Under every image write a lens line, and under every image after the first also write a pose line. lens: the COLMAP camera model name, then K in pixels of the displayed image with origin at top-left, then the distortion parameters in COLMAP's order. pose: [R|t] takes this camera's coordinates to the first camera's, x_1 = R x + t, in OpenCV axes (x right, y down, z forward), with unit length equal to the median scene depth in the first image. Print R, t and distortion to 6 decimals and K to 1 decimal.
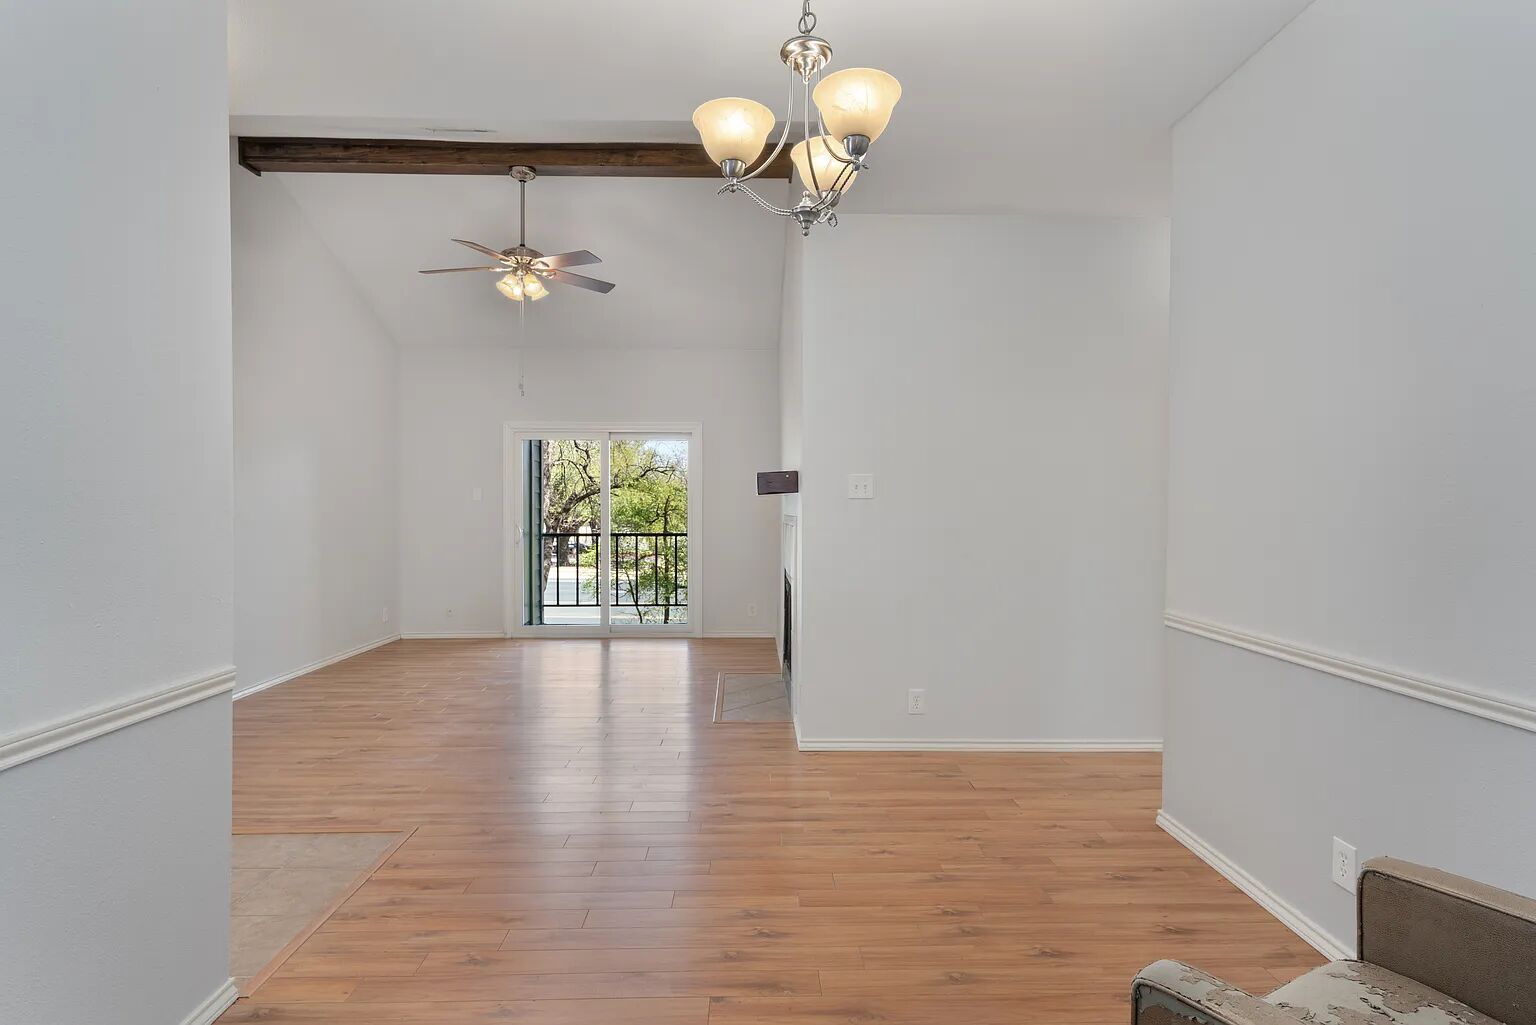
lens RADIAL K [[779.8, 0, 765.4], [0, 779.8, 509.2], [0, 0, 1]] dist [0.003271, 0.001056]
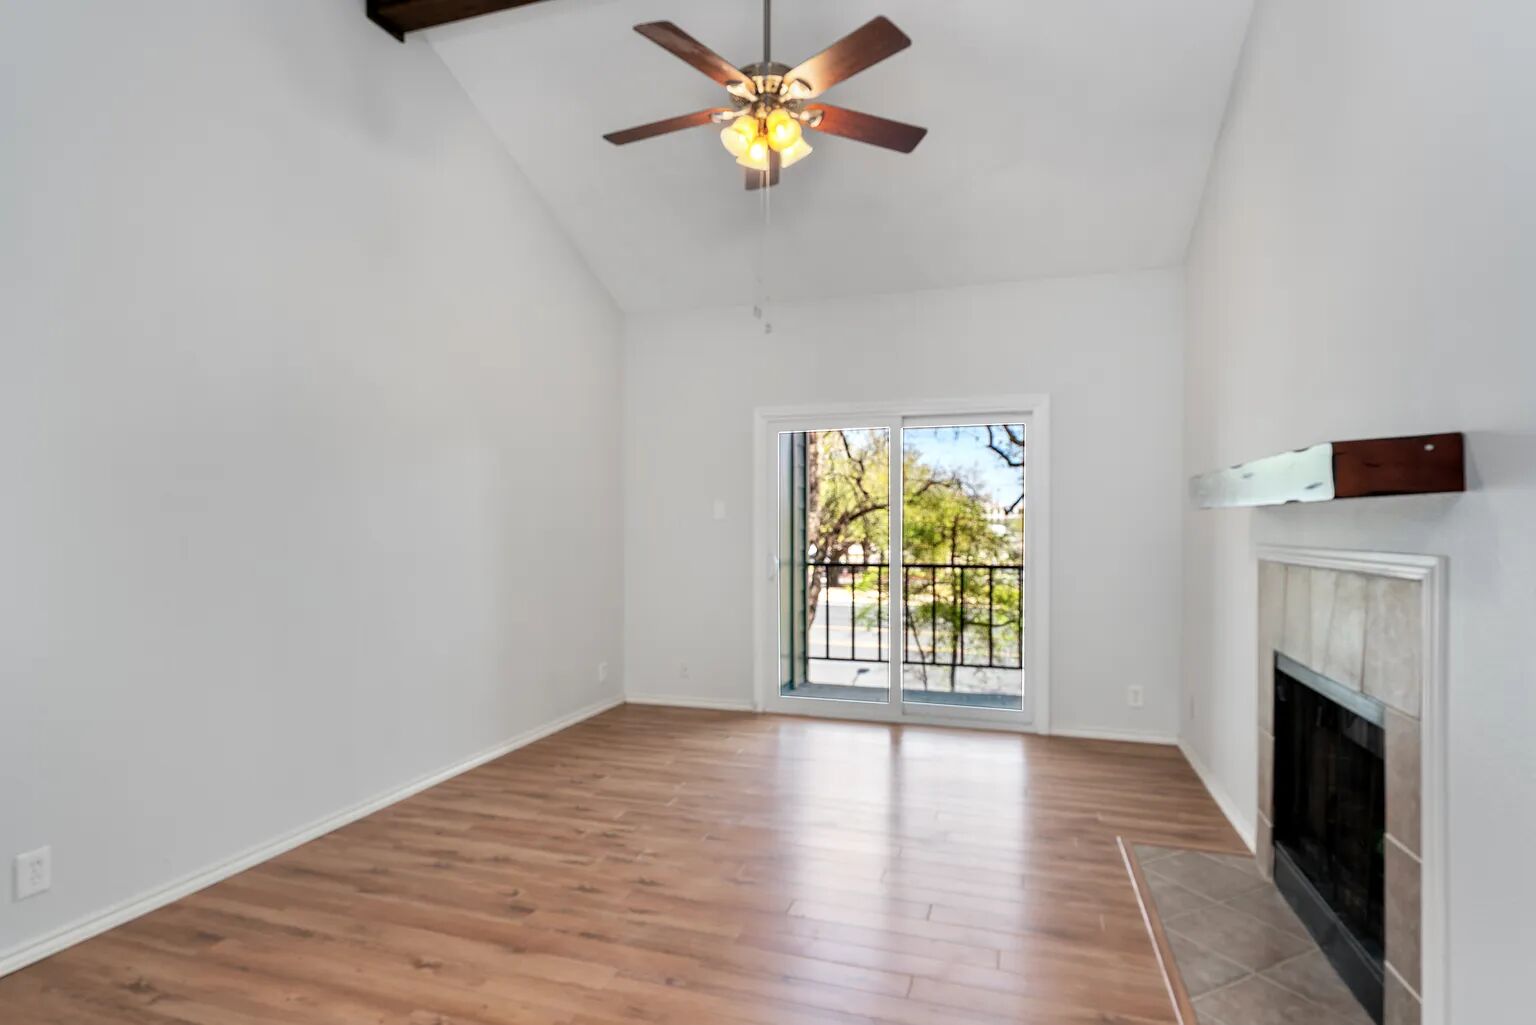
lens RADIAL K [[727.0, 0, 770.7], [0, 727.0, 517.6], [0, 0, 1]] dist [0.004912, 0.000913]
pose [[0.942744, -0.002045, -0.333510, -0.085429], [-0.002613, 0.999905, -0.013520, -0.002449], [0.333507, 0.013617, 0.942649, 0.326079]]
